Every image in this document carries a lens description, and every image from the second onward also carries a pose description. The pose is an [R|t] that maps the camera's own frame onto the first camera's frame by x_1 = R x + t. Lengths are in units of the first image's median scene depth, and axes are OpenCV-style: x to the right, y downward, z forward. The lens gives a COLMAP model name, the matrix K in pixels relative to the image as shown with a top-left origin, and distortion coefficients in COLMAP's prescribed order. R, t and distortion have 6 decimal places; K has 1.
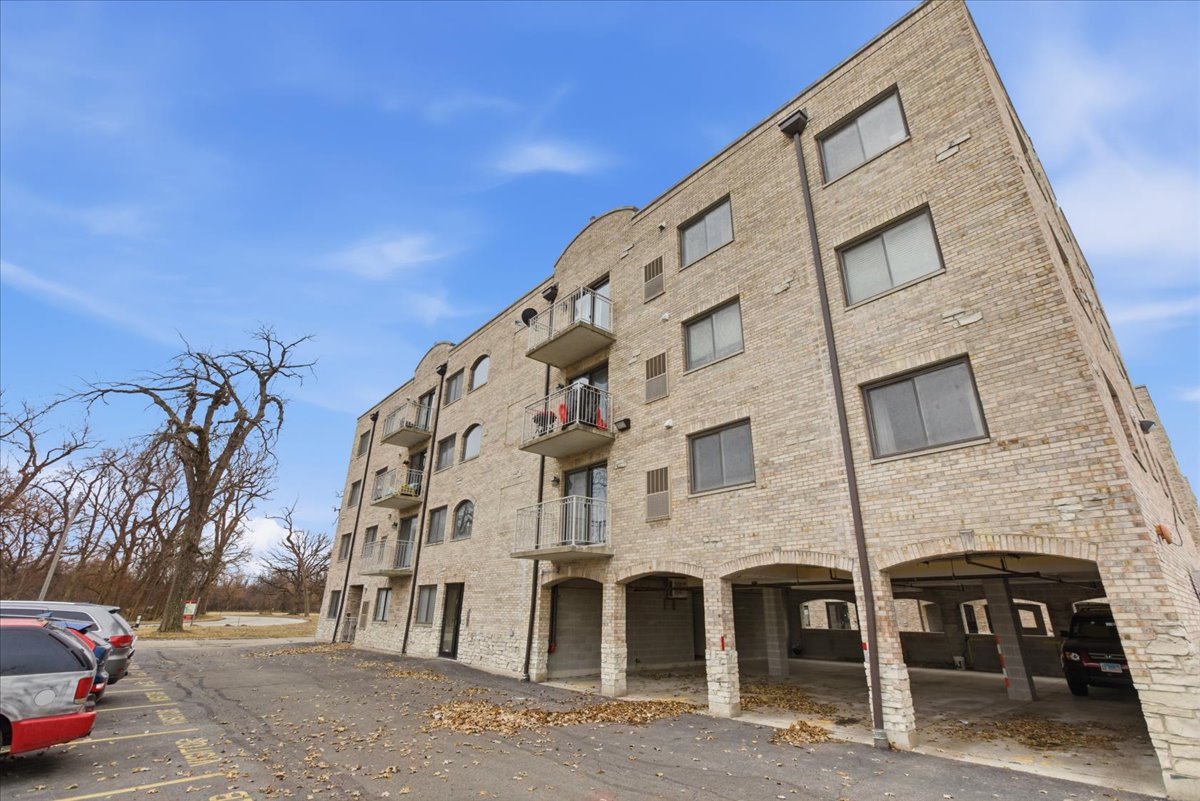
lens RADIAL K [[538.1, 0, 602.9], [0, 538.1, 401.8], [0, 0, 1]] dist [-0.014454, 0.008420]
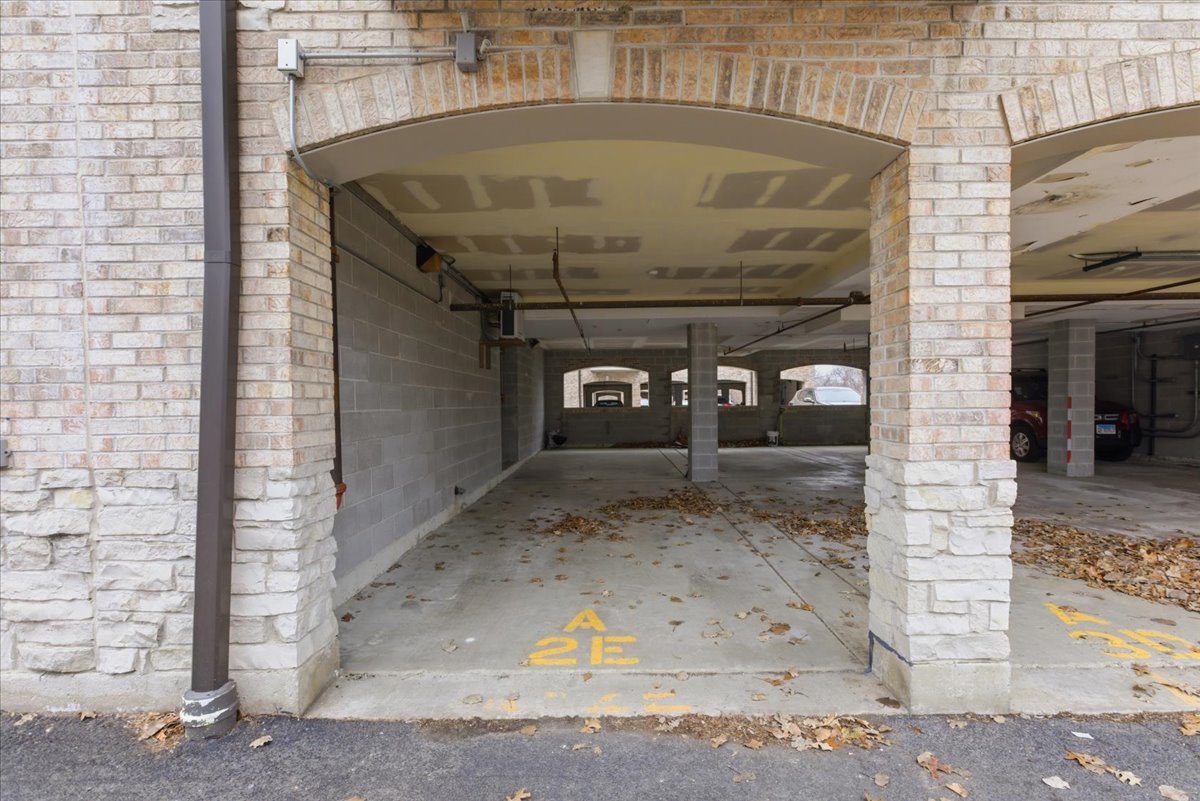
lens RADIAL K [[558.1, 0, 602.0], [0, 558.1, 417.6], [0, 0, 1]] dist [-0.018325, 0.008187]
pose [[0.659959, -0.039702, 0.750252, -0.176667], [-0.255960, 0.926981, 0.274209, 0.346199], [-0.706356, -0.373001, 0.601607, 0.813419]]
